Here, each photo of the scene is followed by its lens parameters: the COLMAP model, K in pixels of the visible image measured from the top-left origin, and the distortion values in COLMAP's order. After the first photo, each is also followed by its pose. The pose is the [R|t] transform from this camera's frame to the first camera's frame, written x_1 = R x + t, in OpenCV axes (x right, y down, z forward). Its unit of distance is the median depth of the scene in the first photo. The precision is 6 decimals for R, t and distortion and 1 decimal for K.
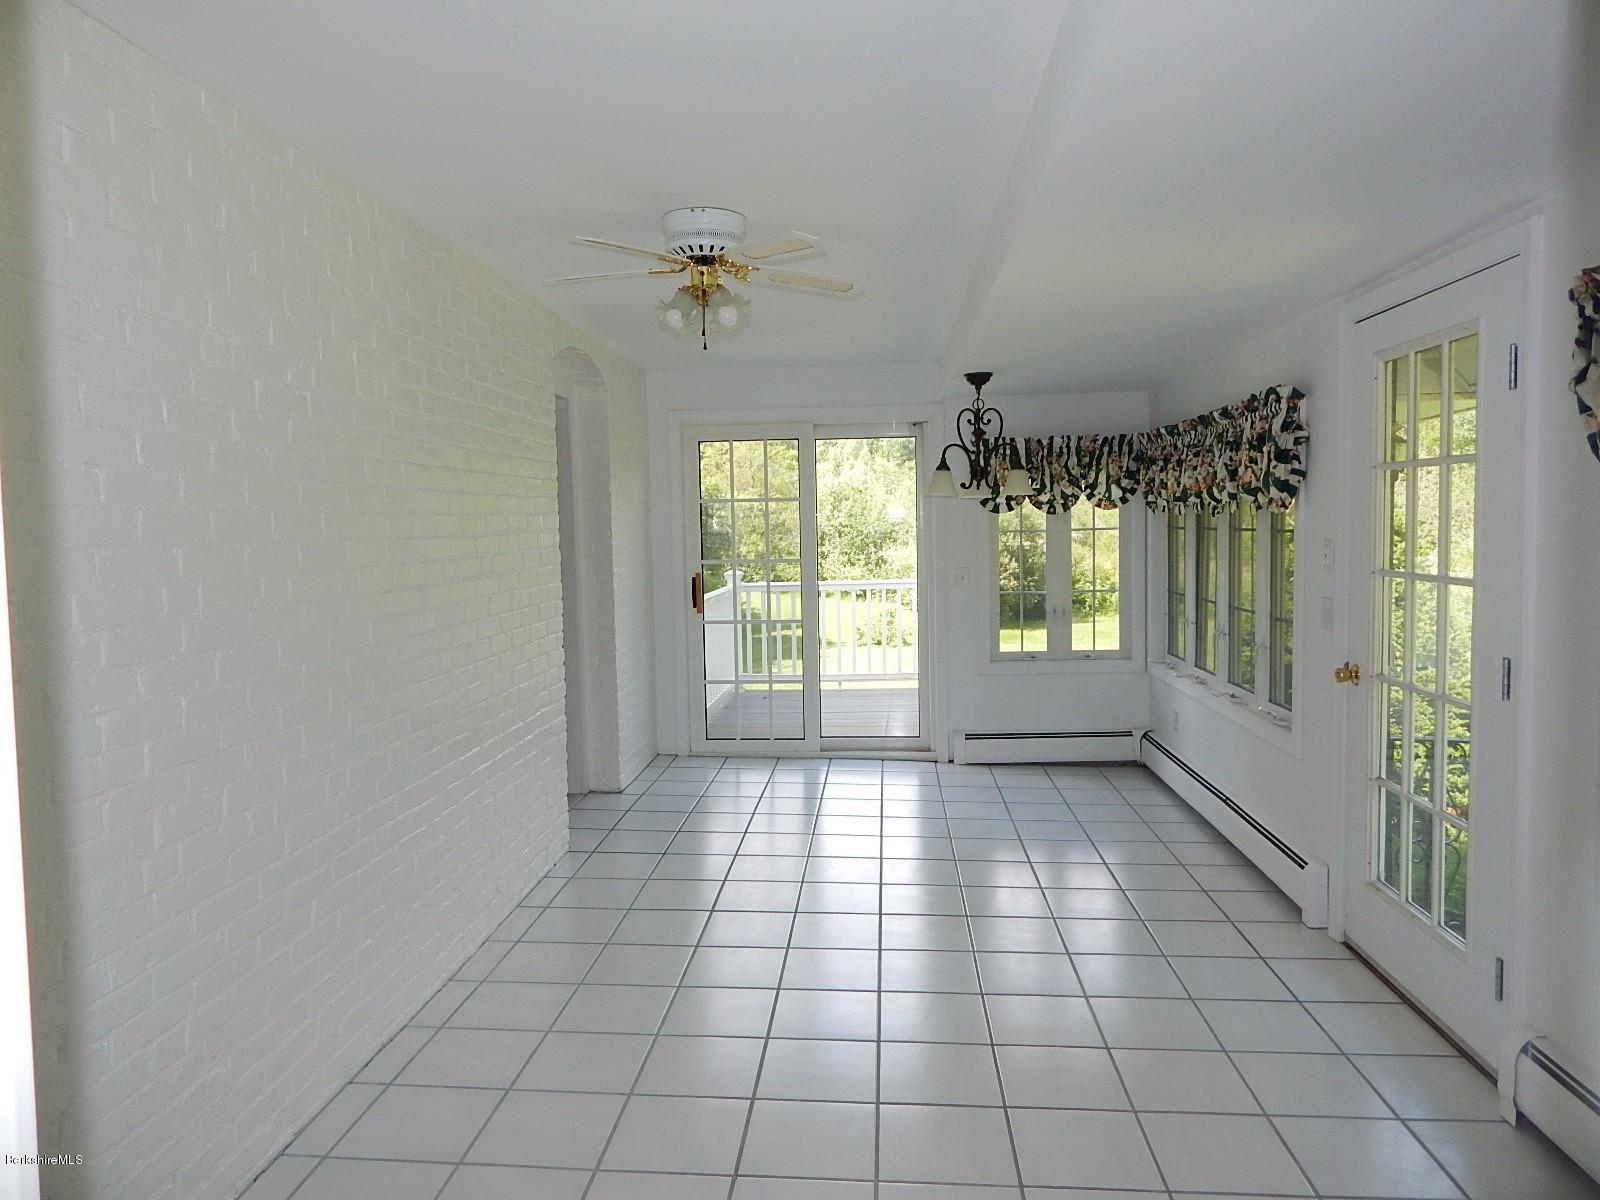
lens RADIAL K [[1037.7, 0, 797.3], [0, 1037.7, 598.4], [0, 0, 1]] dist [0.004068, -0.005182]
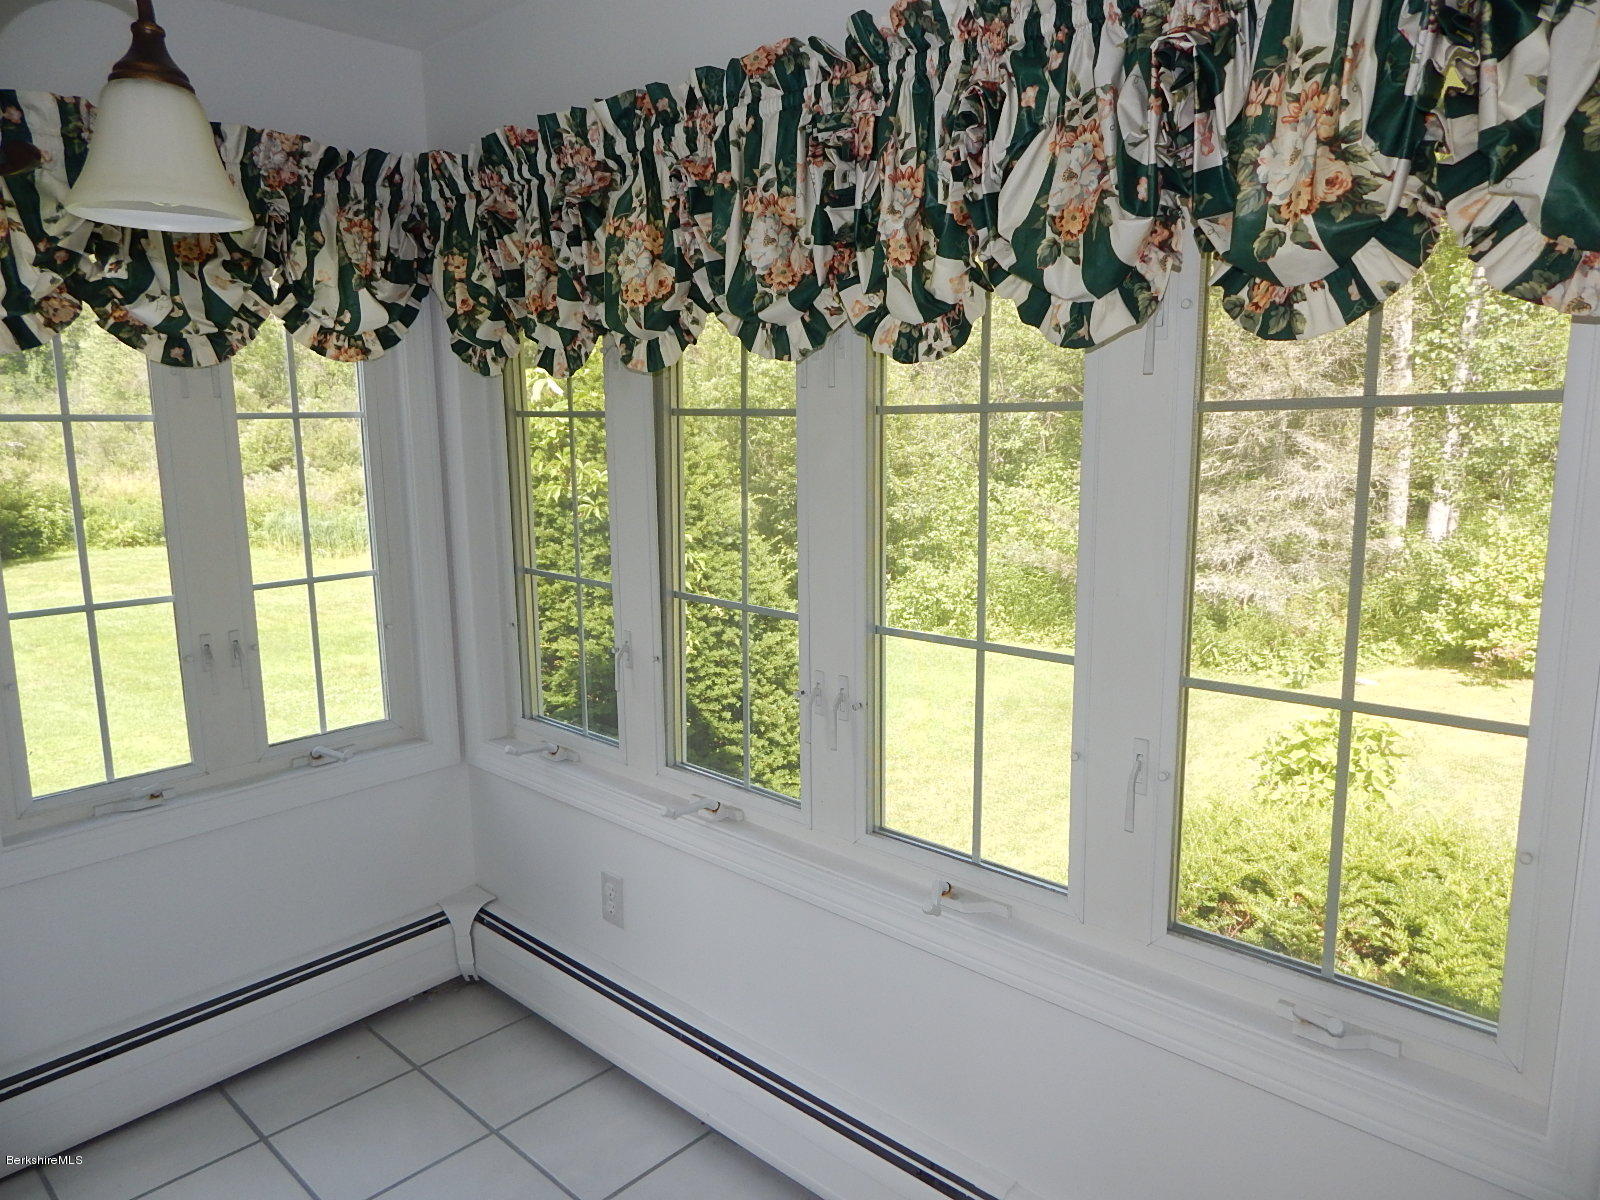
lens RADIAL K [[1037.7, 0, 804.0], [0, 1037.7, 595.7], [0, 0, 1]] dist [0.004068, -0.005182]
pose [[0.607066, -0.115445, 0.786221, 0.100177], [0.049510, 0.992964, 0.107574, -0.035051], [-0.793108, -0.026378, 0.608510, 0.649677]]
